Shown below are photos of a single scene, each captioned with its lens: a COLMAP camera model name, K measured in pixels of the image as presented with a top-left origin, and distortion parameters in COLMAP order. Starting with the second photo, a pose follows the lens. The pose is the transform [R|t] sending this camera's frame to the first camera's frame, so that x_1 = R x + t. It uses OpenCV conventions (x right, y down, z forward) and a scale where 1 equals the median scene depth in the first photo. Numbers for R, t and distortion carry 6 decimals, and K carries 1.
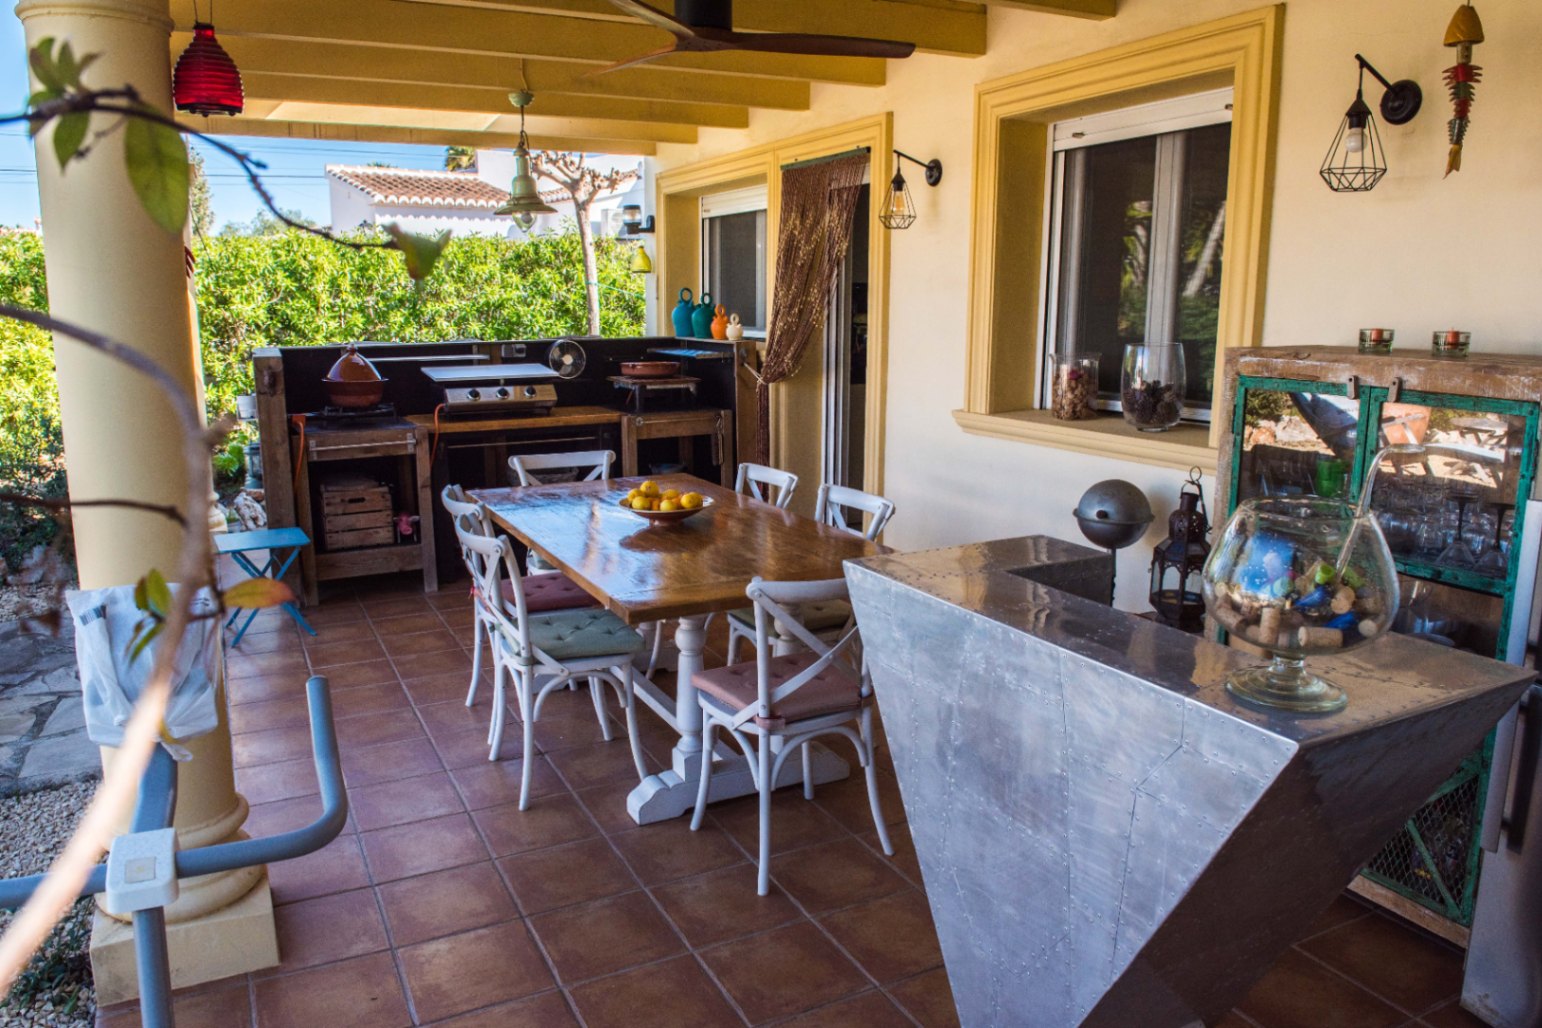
lens RADIAL K [[1136.1, 0, 786.0], [0, 1136.1, 510.0], [0, 0, 1]] dist [-0.037775, -0.023369]
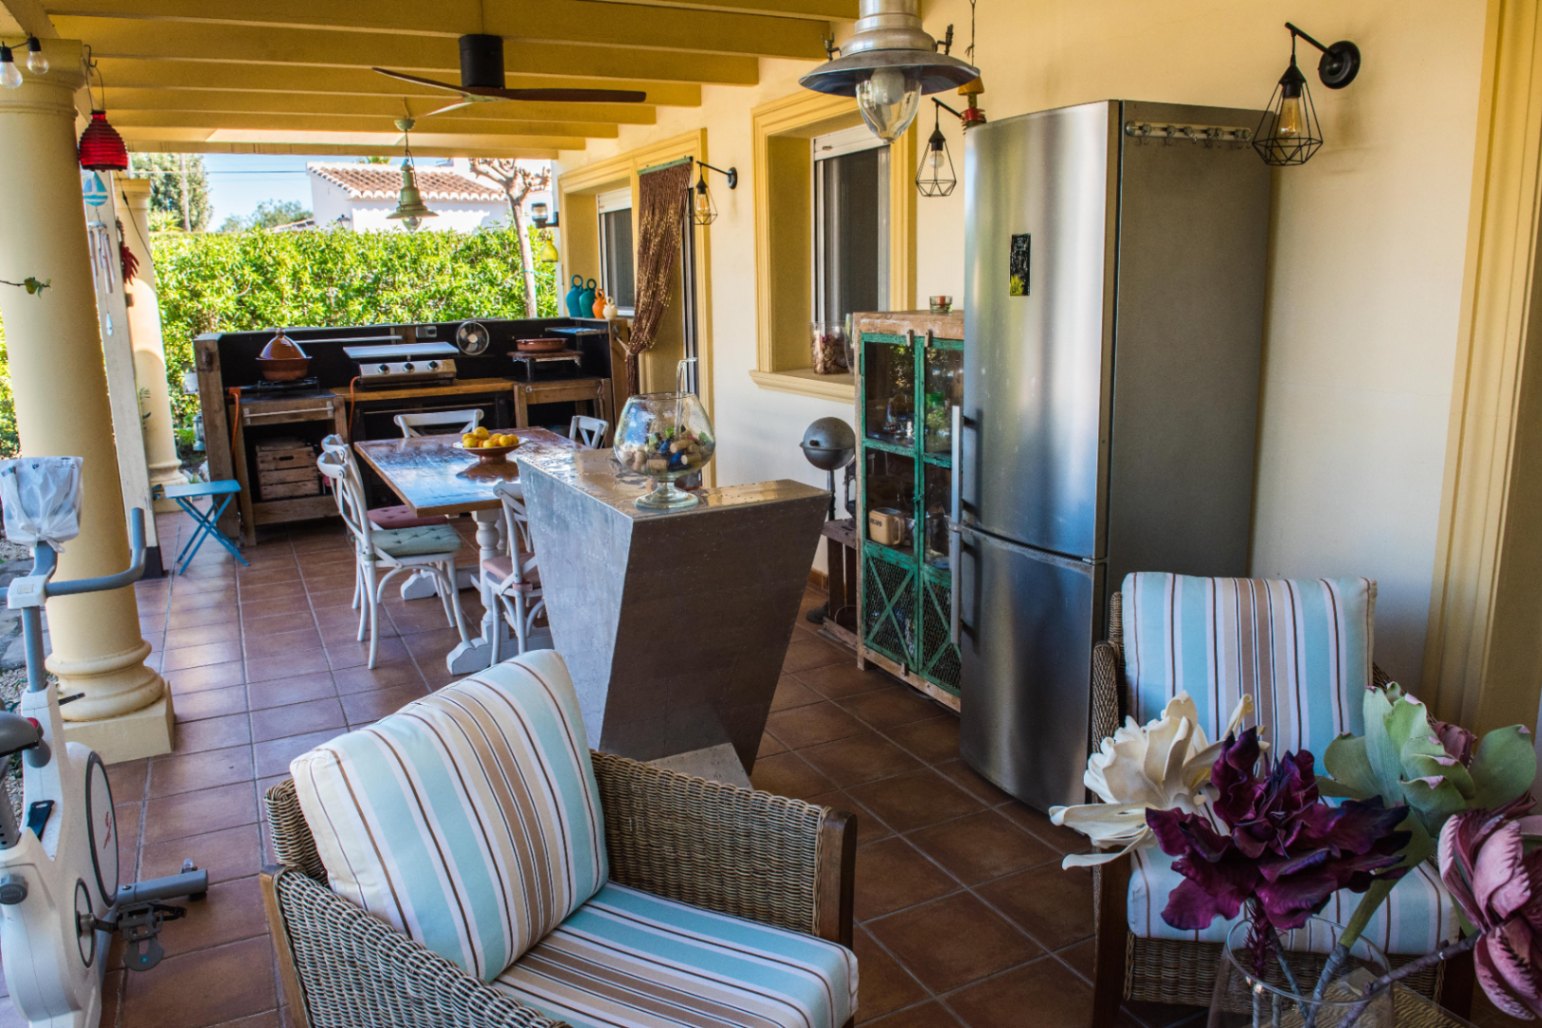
lens RADIAL K [[1136.1, 0, 814.1], [0, 1136.1, 509.7], [0, 0, 1]] dist [-0.037775, -0.023369]
pose [[0.999744, -0.021321, 0.007549, 0.170818], [0.021194, 0.999640, 0.016438, 0.038118], [-0.007897, -0.016273, 0.999836, -0.204830]]
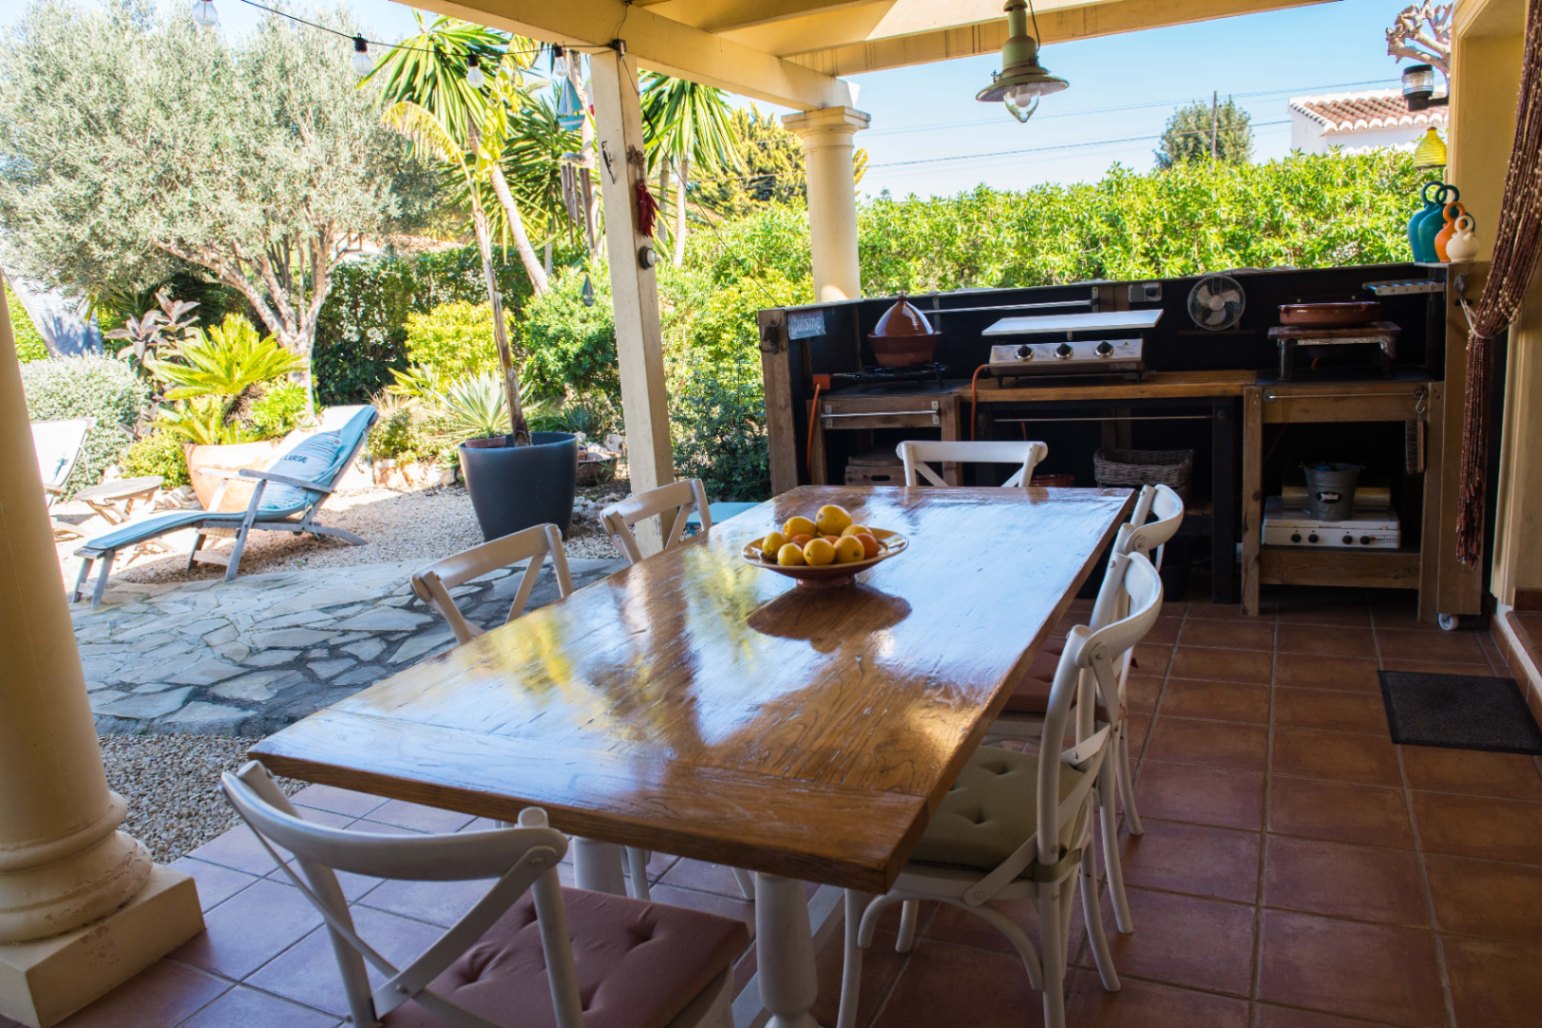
lens RADIAL K [[1098.9, 0, 756.3], [0, 1098.9, 487.5], [0, 0, 1]] dist [-0.047563, -0.005872]
pose [[0.595478, 0.097122, -0.797479, 0.211251], [-0.076938, 0.994997, 0.063728, -0.046411], [0.799679, 0.023408, 0.599971, 0.430772]]
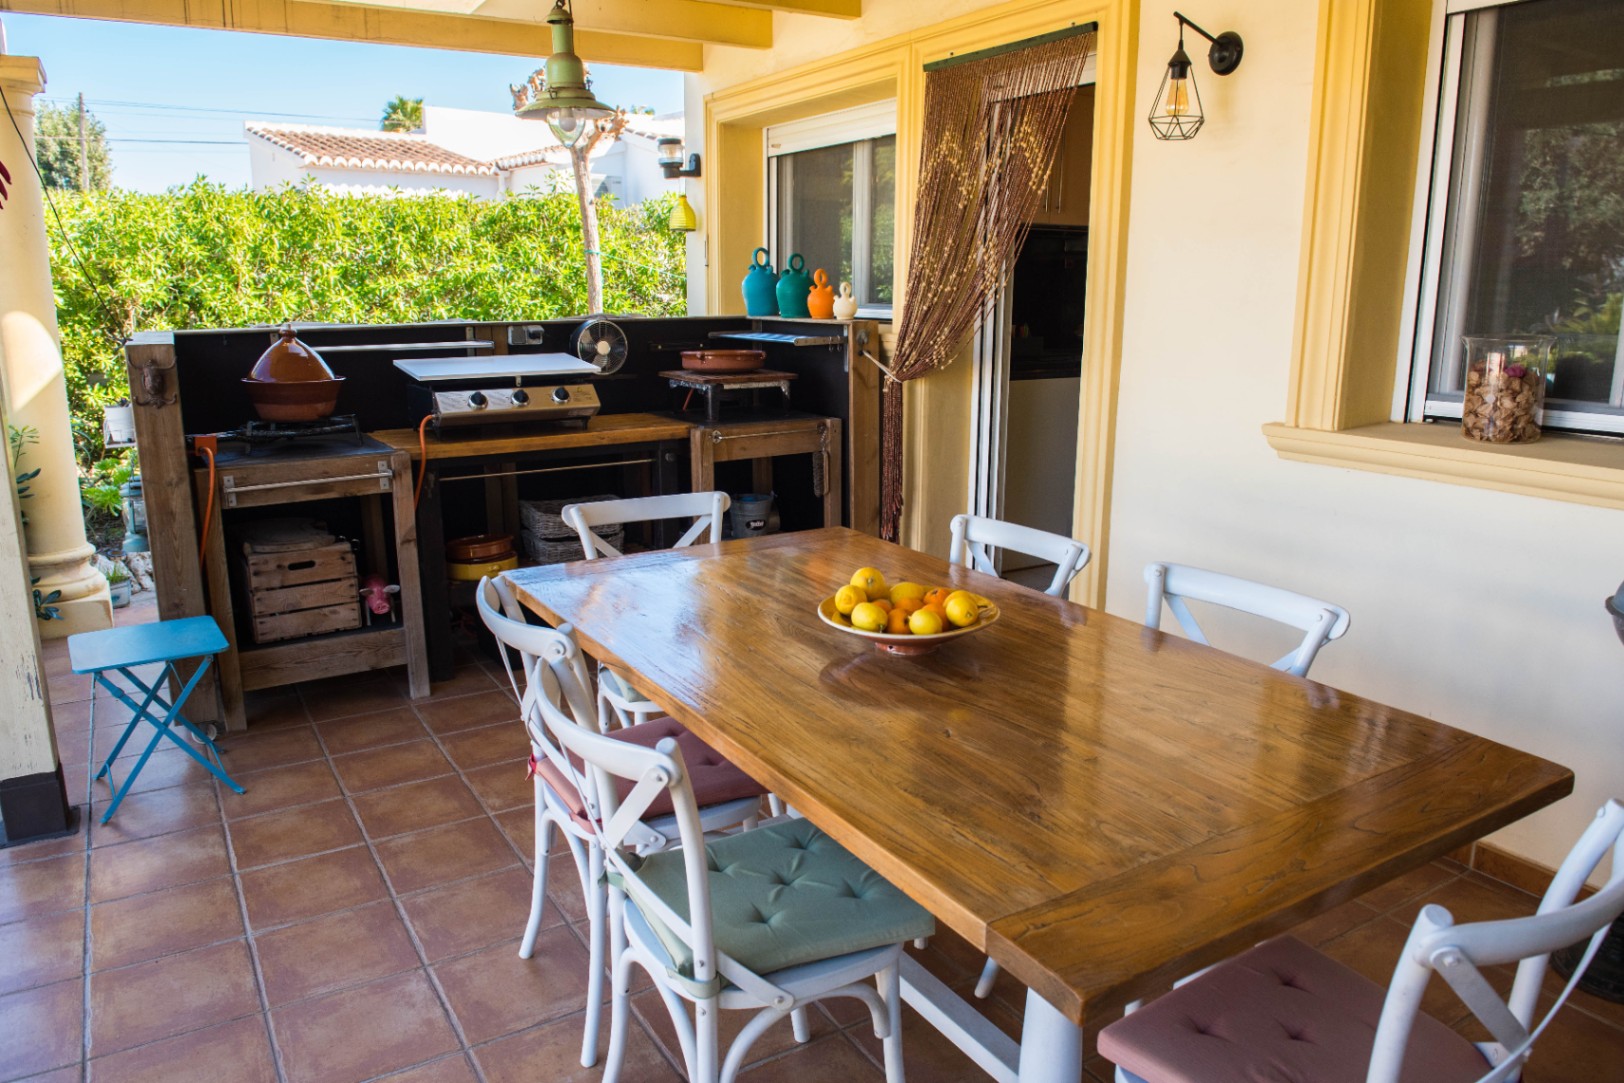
lens RADIAL K [[1157.4, 0, 851.7], [0, 1157.4, 541.6], [0, 0, 1]] dist [-0.047563, -0.005872]
pose [[0.995535, -0.018262, 0.092612, -0.123262], [0.015175, 0.999309, 0.033924, -0.039299], [-0.093168, -0.032367, 0.995124, 0.309003]]
